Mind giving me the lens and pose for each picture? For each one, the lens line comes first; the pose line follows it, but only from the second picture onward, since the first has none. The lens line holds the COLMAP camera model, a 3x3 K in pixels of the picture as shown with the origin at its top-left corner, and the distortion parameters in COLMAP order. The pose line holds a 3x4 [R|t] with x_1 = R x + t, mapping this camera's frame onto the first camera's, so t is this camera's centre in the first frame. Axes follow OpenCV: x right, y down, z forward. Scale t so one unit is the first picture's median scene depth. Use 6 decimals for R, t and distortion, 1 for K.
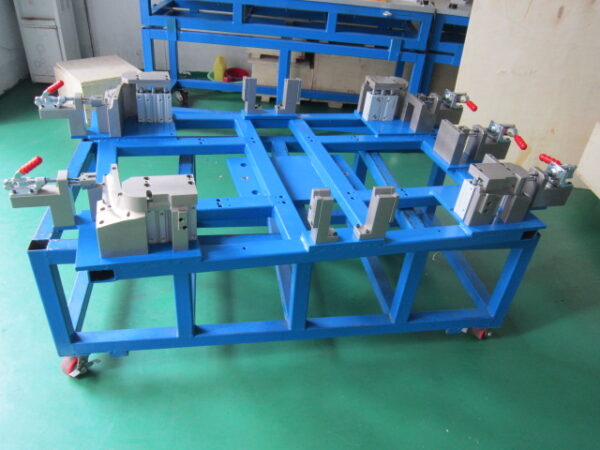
lens RADIAL K [[488.5, 0, 303.8], [0, 488.5, 228.0], [0, 0, 1]] dist [-0.051416, 0.009292]
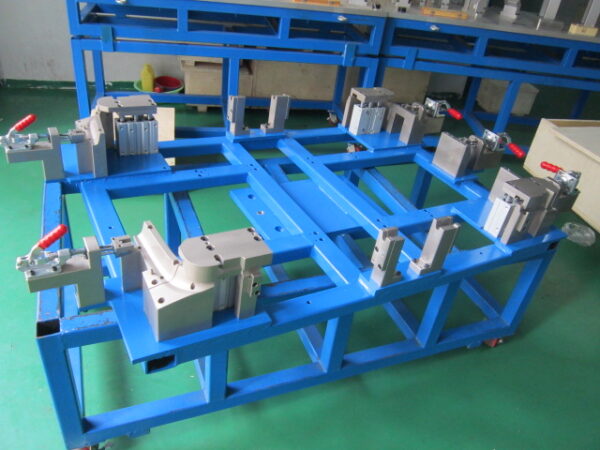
lens RADIAL K [[488.5, 0, 303.8], [0, 488.5, 228.0], [0, 0, 1]] dist [-0.051416, 0.009292]
pose [[0.975687, -0.094851, 0.197582, -0.204177], [0.093080, 0.995491, 0.018253, -0.076404], [-0.198423, 0.000582, 0.980116, 0.097663]]
